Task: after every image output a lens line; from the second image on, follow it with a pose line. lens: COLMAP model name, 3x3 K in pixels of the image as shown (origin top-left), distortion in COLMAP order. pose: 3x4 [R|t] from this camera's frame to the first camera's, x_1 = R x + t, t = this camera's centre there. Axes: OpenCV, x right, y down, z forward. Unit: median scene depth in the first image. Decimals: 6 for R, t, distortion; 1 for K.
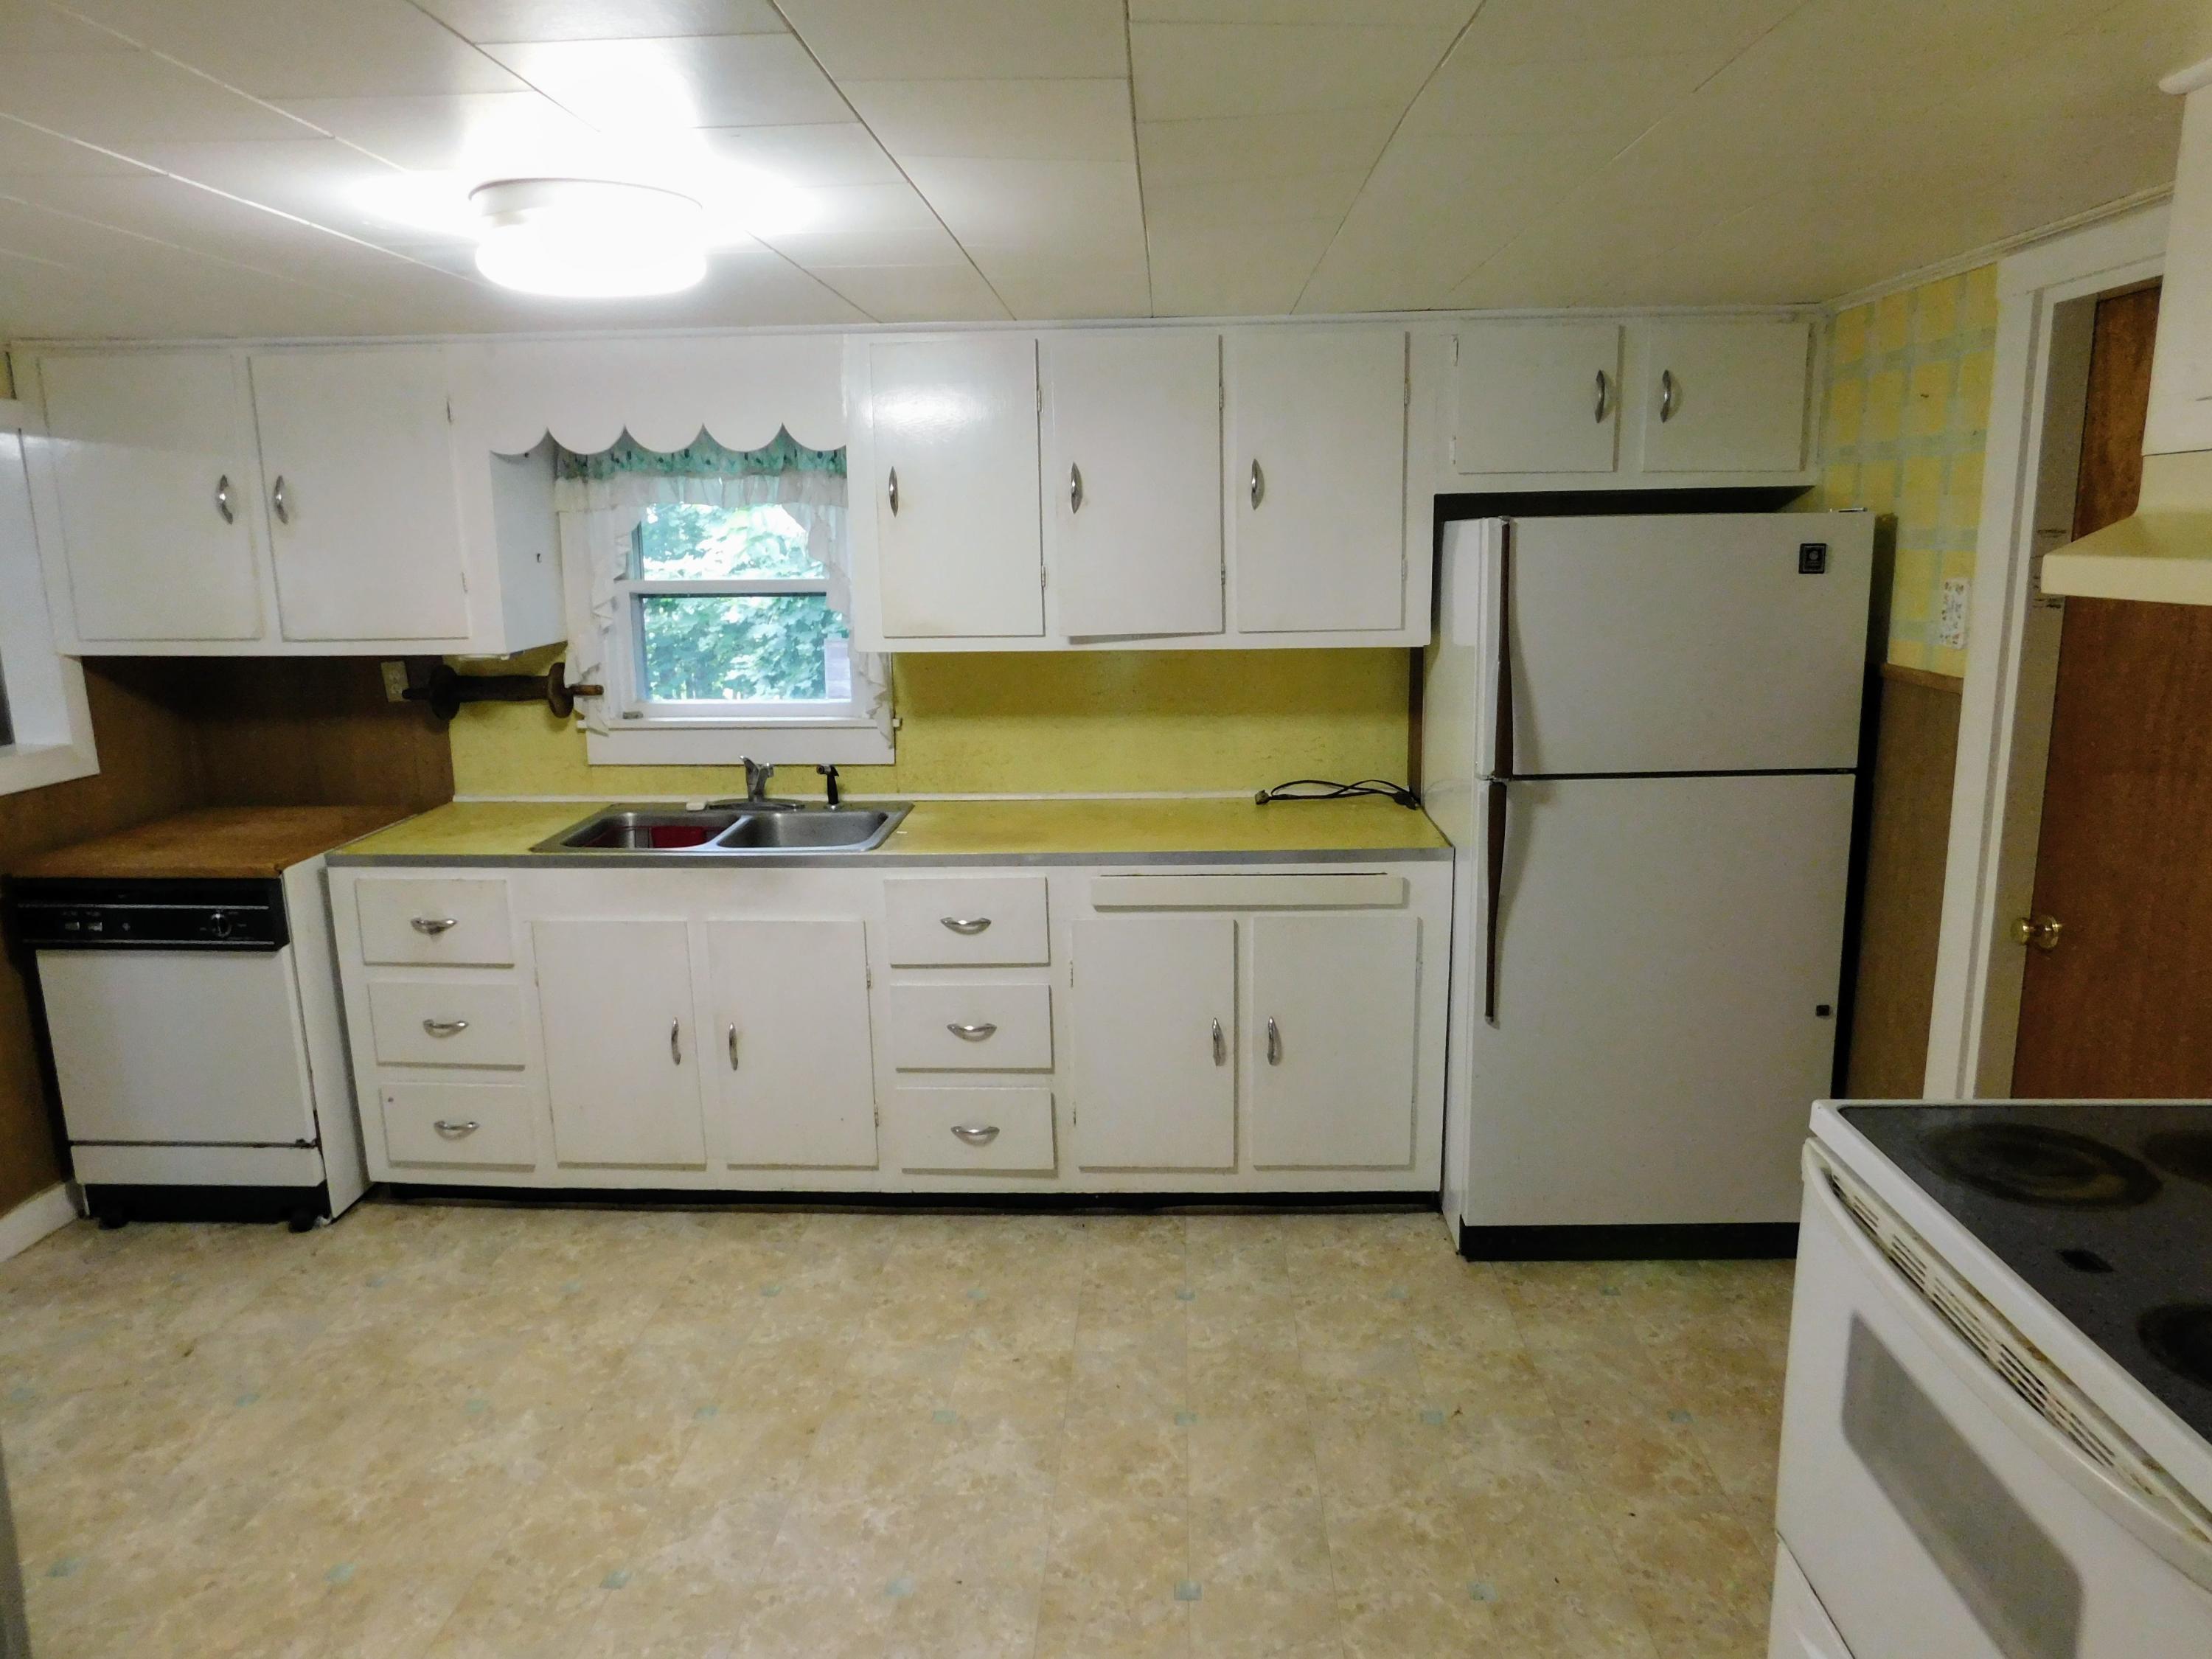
lens RADIAL K [[1466.5, 0, 1106.8], [0, 1466.5, 833.6], [0, 0, 1]] dist [-0.002944, -0.000159]
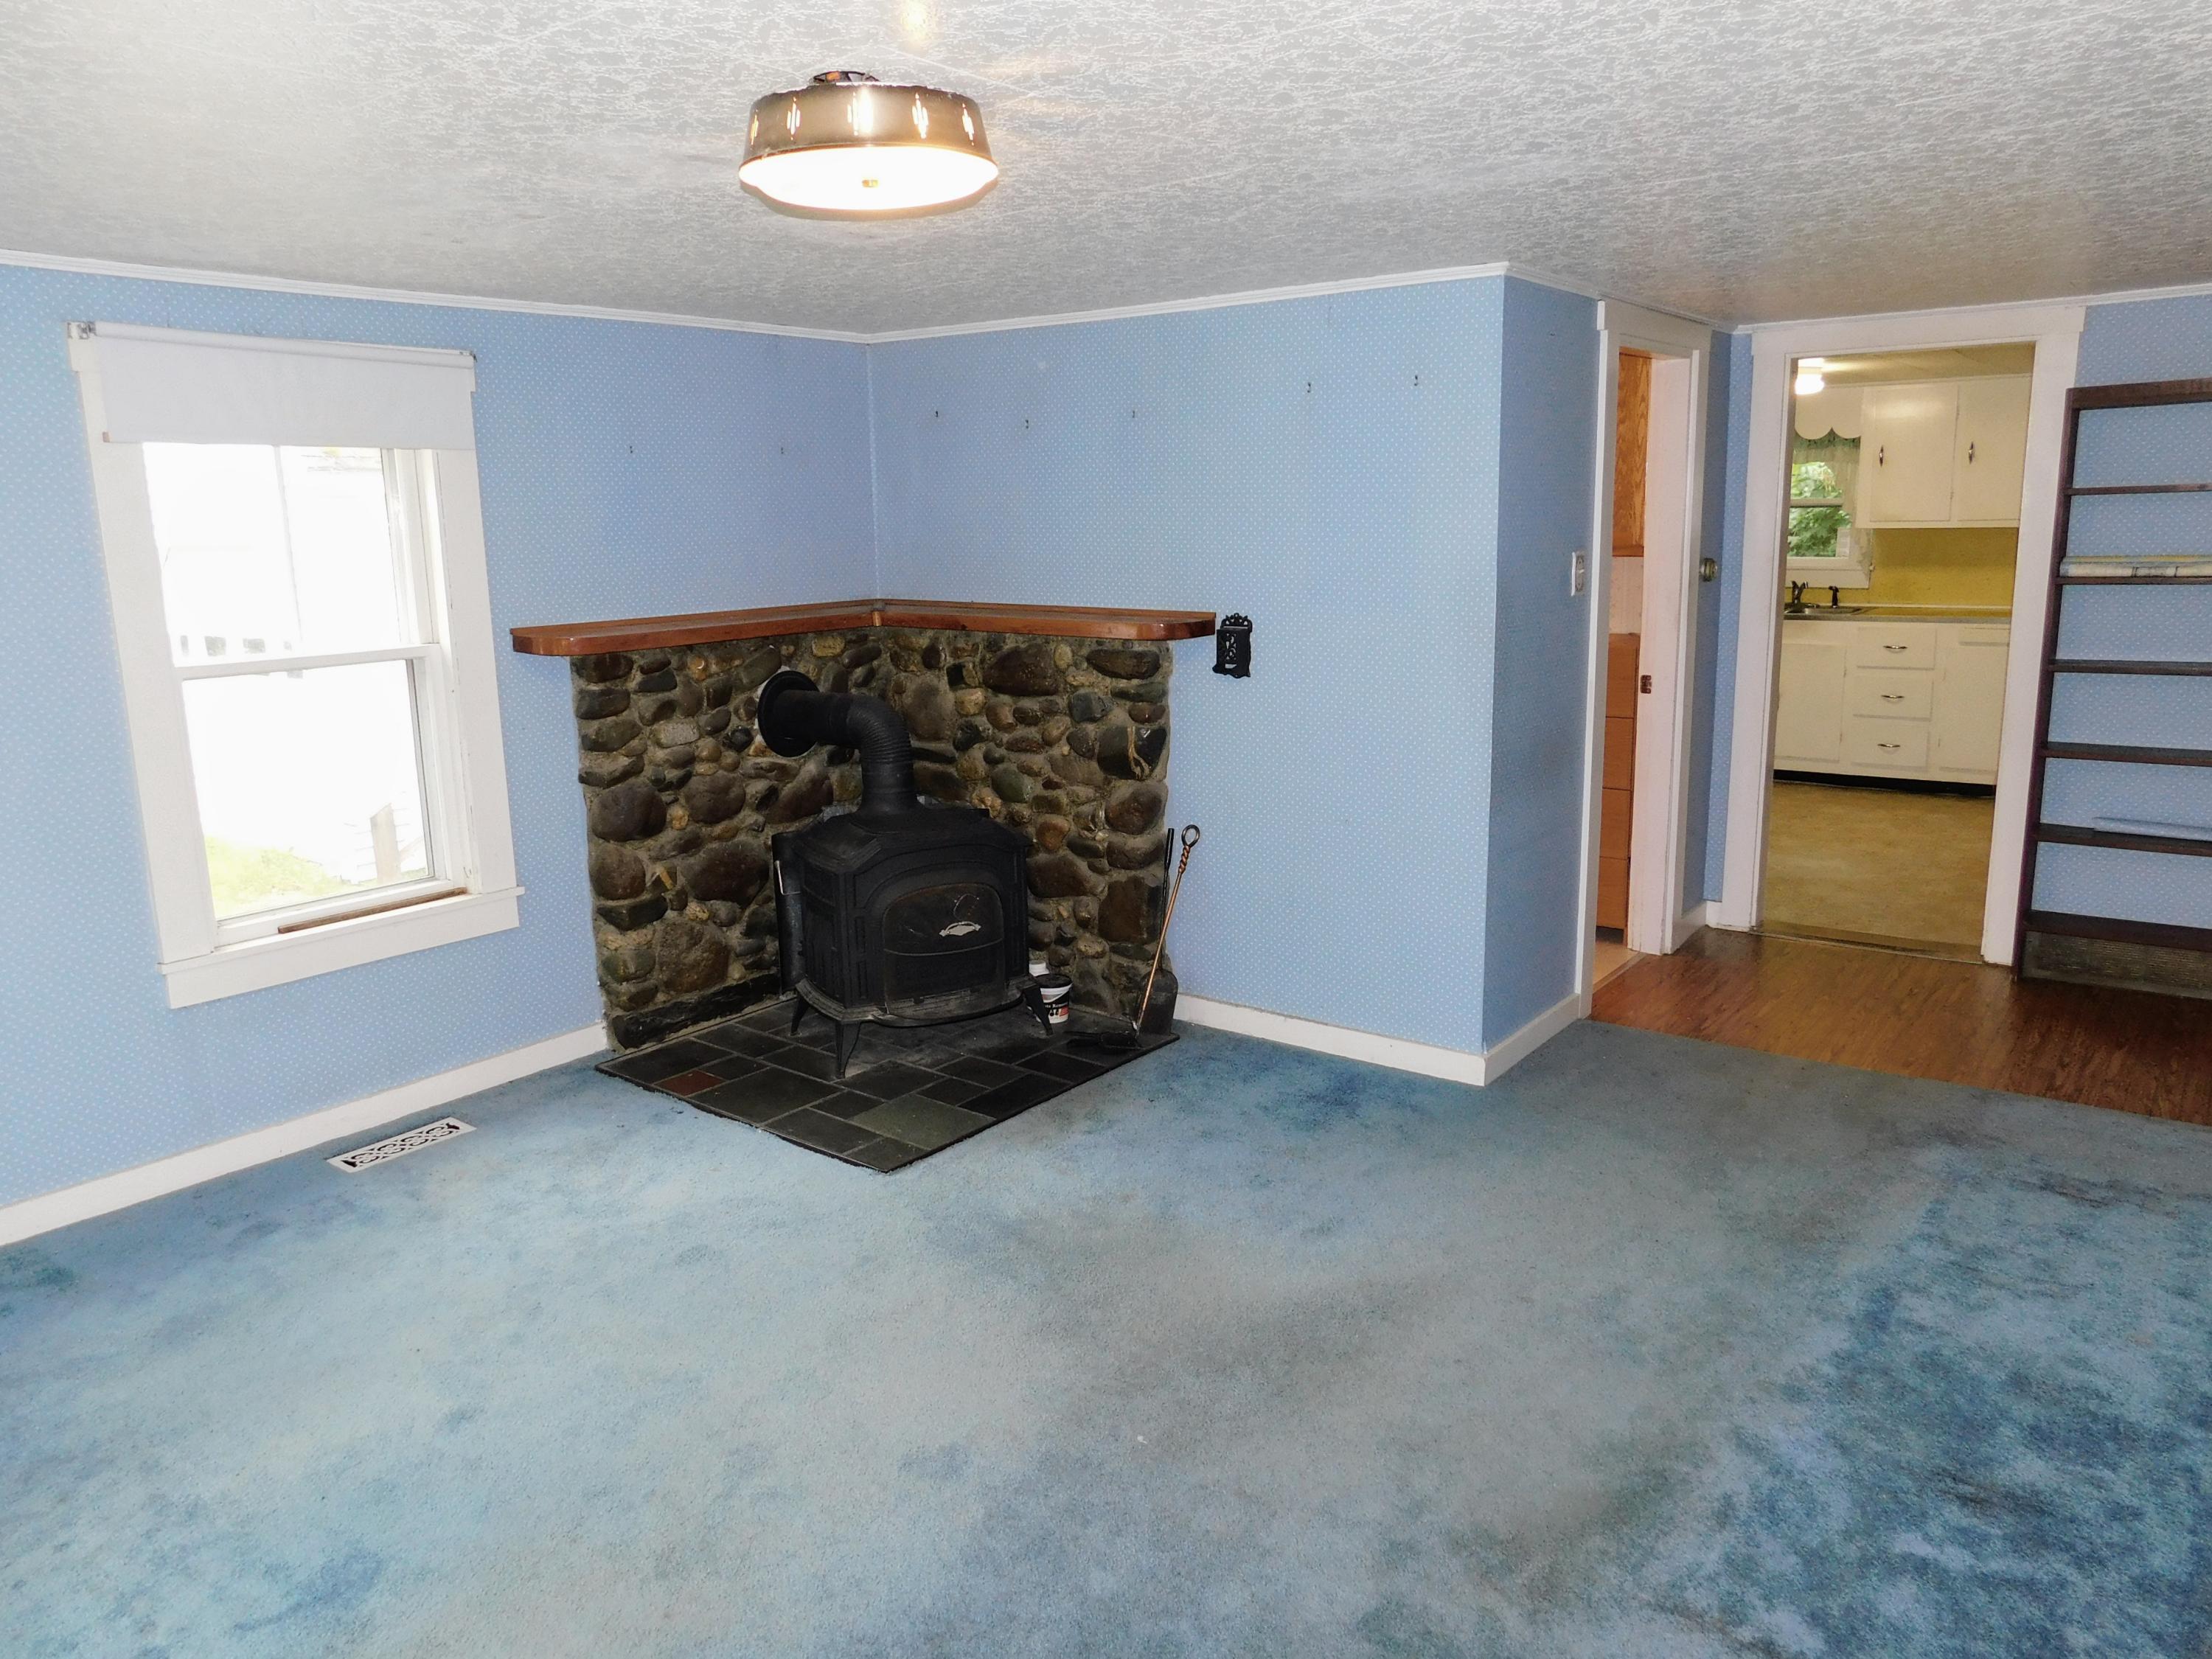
lens RADIAL K [[1552.8, 0, 1108.8], [0, 1552.8, 831.7], [0, 0, 1]] dist [-0.051182, 0.000611]
pose [[0.823808, 0.112803, -0.555532, 0.223649], [-0.097085, 0.993597, 0.057785, 0.289642], [0.558493, 0.006330, 0.829485, -1.463339]]
